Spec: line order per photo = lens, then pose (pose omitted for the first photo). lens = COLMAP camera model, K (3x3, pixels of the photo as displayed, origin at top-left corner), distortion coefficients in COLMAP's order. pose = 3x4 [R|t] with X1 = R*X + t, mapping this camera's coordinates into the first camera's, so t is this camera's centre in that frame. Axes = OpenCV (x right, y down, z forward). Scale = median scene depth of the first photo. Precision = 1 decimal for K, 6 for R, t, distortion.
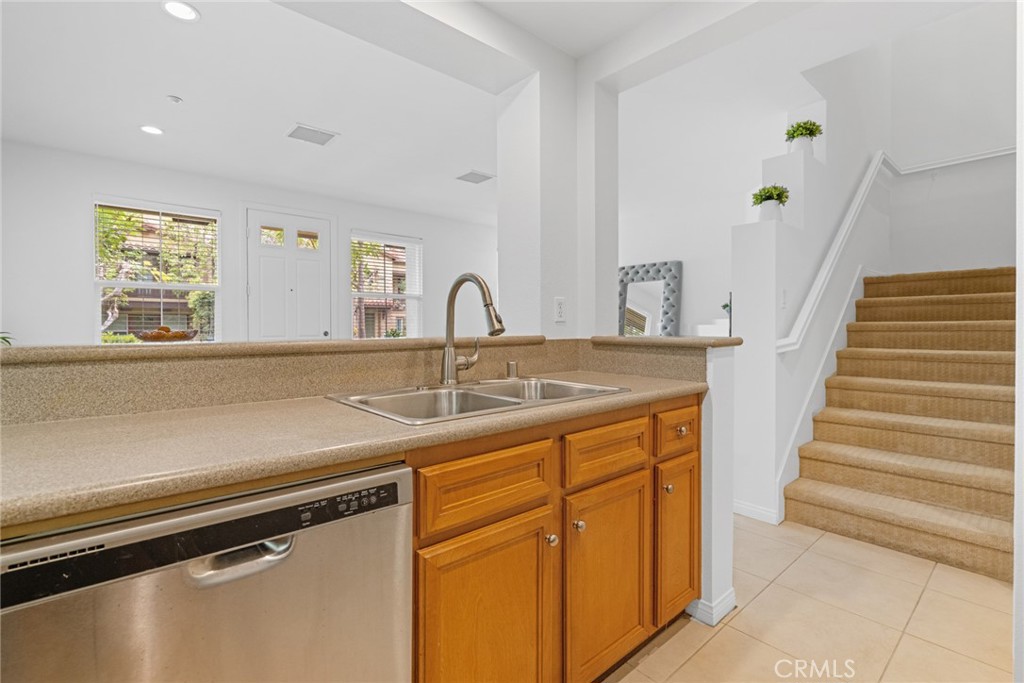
lens RADIAL K [[471.5, 0, 515.4], [0, 471.5, 336.5], [0, 0, 1]] dist [-0.018689, 0.000206]
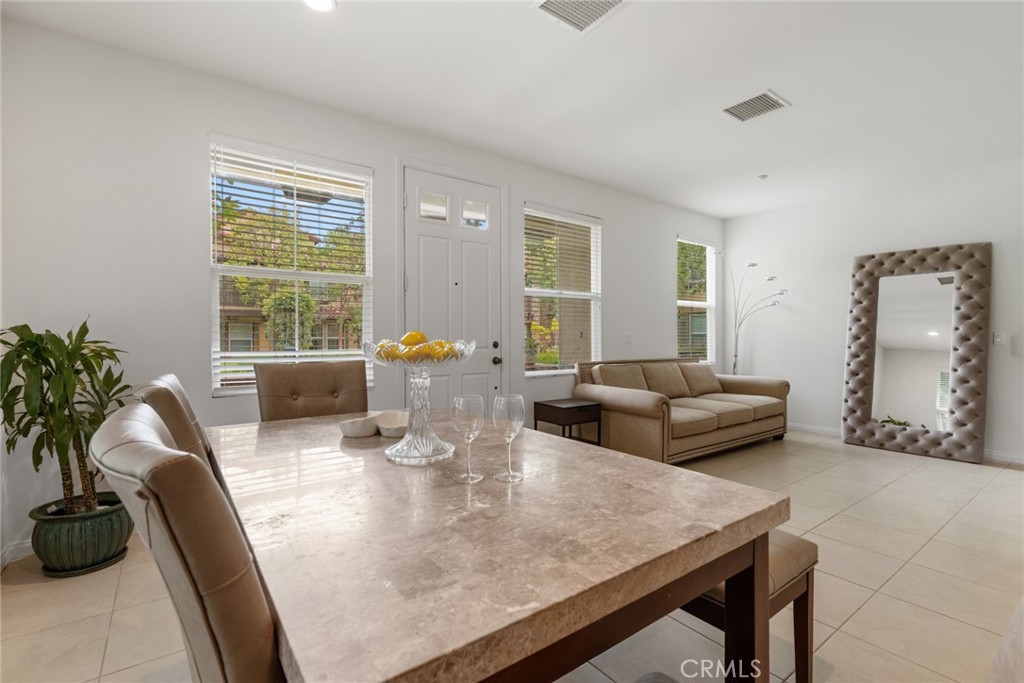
lens RADIAL K [[471.5, 0, 512.6], [0, 471.5, 340.1], [0, 0, 1]] dist [-0.018689, 0.000206]
pose [[0.996477, 0.004839, -0.083732, -0.289552], [-0.006014, 0.999887, -0.013785, -0.002410], [0.083656, 0.014240, 0.996393, 0.255462]]
